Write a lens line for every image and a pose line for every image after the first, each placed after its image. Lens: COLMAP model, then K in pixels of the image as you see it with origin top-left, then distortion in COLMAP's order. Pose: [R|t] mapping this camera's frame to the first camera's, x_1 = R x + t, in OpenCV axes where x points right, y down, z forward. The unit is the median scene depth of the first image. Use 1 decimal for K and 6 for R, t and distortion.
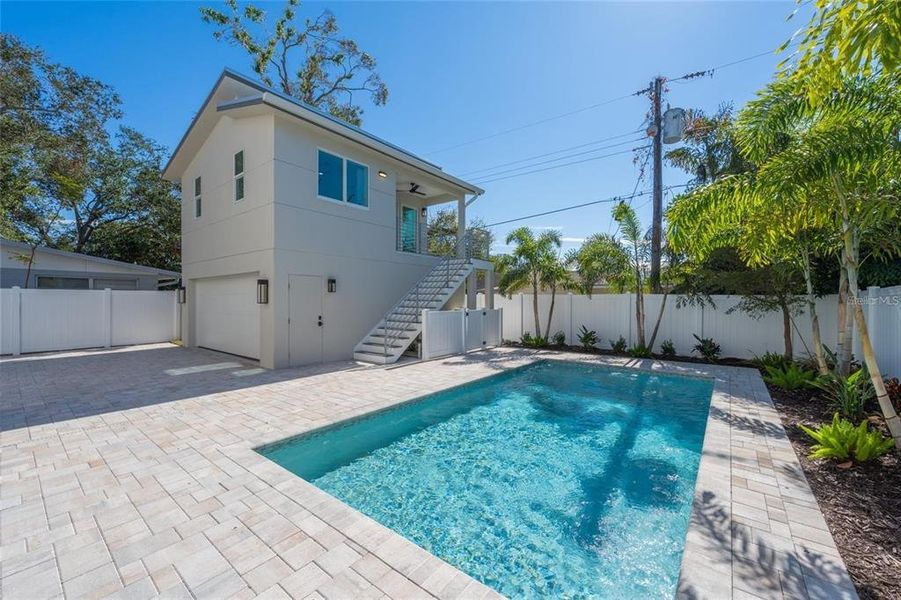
lens RADIAL K [[352.5, 0, 450.3], [0, 352.5, 303.0], [0, 0, 1]] dist [-0.003586, -0.000466]
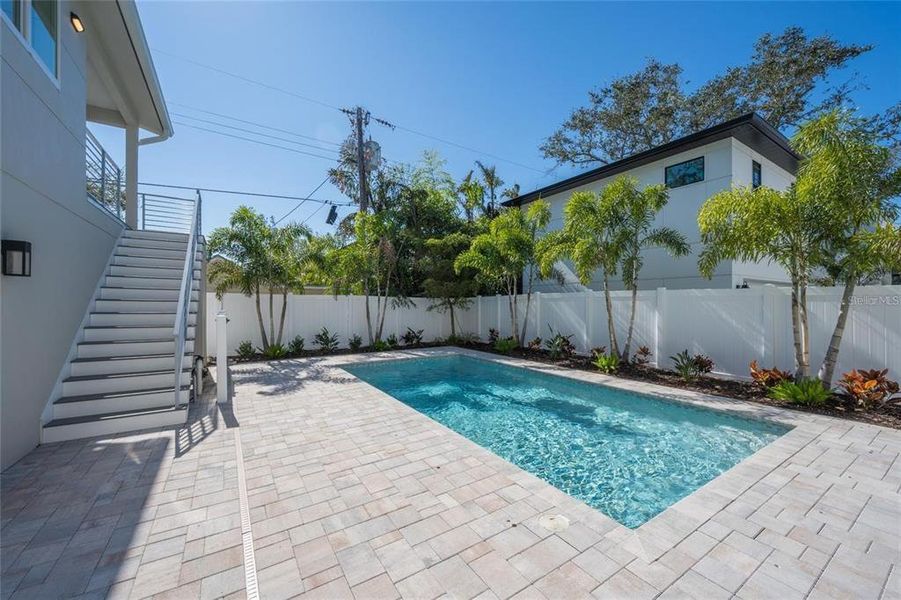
lens RADIAL K [[352.5, 0, 448.0], [0, 352.5, 304.1], [0, 0, 1]] dist [-0.003586, -0.000466]
pose [[0.332632, -0.004698, 0.943045, -0.415560], [0.005971, 0.999978, 0.002876, -0.000277], [-0.943038, 0.004674, 0.332653, 0.357962]]
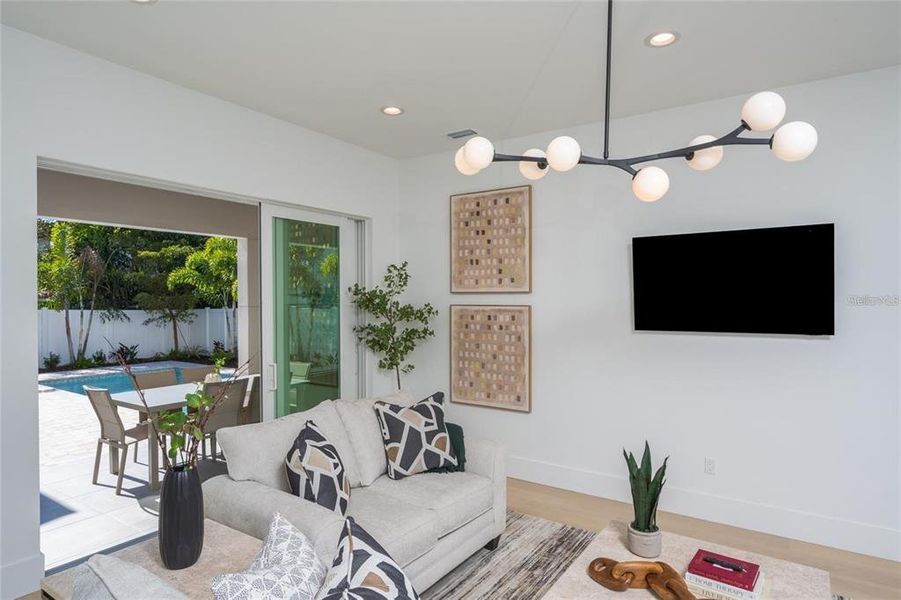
lens RADIAL K [[524.0, 0, 450.1], [0, 524.0, 304.0], [0, 0, 1]] dist [-0.004876, 0.000115]
pose [[-0.053444, -0.008786, 0.998532, -1.020374], [0.004740, 0.999948, 0.009052, -0.049154], [-0.998560, 0.005217, -0.053399, -0.058183]]
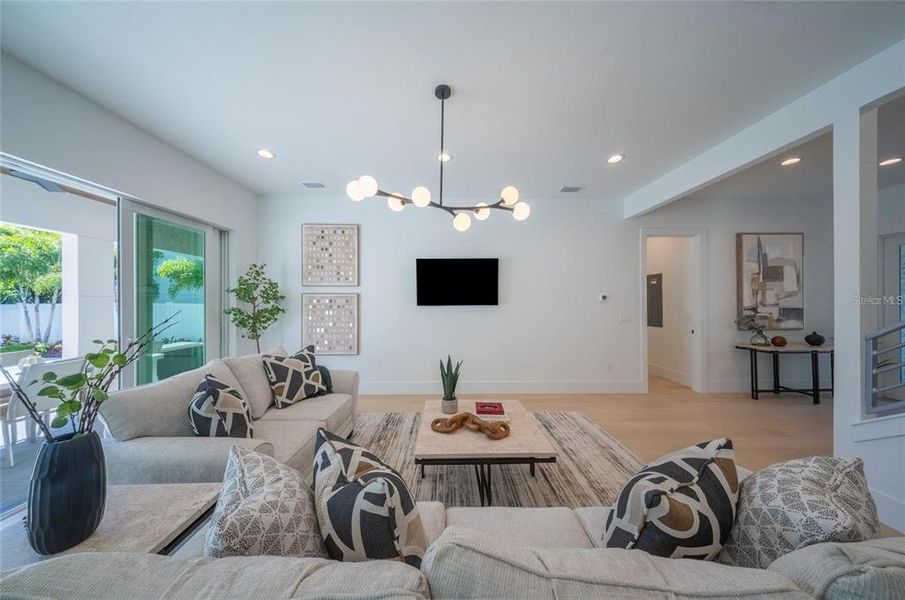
lens RADIAL K [[265.2, 0, 455.8], [0, 265.2, 300.3], [0, 0, 1]] dist [0.006621, 0.000007]
pose [[-0.625743, 0.000059, 0.780029, -0.978109], [0.002791, 0.999994, 0.002163, -0.034197], [-0.780024, 0.003531, -0.625740, -0.017007]]
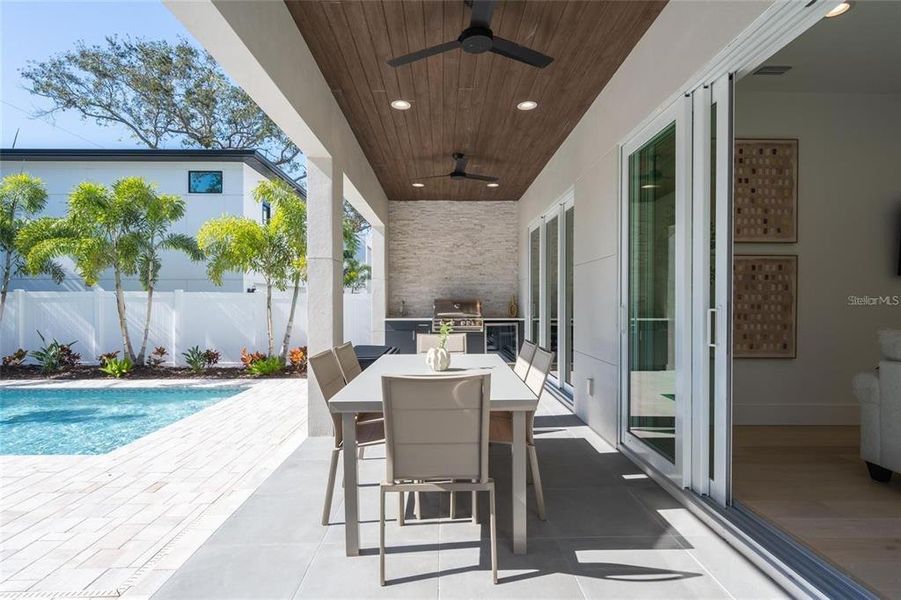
lens RADIAL K [[448.8, 0, 450.3], [0, 448.8, 302.4], [0, 0, 1]] dist [0.007002, -0.000128]
pose [[-0.623162, -0.002651, 0.782089, -0.703945], [0.003322, 0.999976, 0.006036, -0.005764], [-0.782086, 0.006360, -0.623138, 0.333408]]
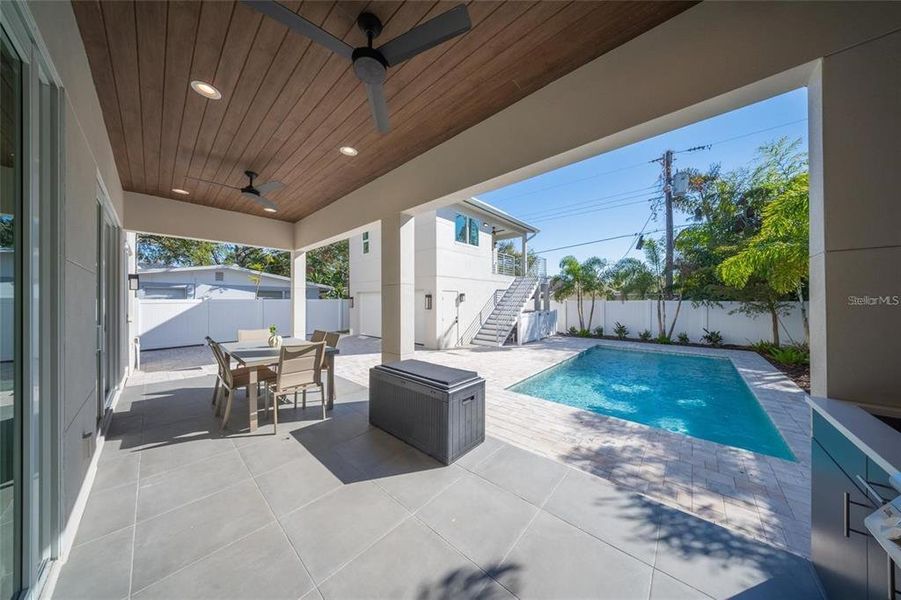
lens RADIAL K [[264.0, 0, 454.2], [0, 264.0, 299.9], [0, 0, 1]] dist [0.006621, 0.000007]
pose [[0.997979, -0.006141, -0.063242, -0.232057], [0.005458, 0.999925, -0.010970, -0.019516], [0.063305, 0.010603, 0.997938, -0.147525]]
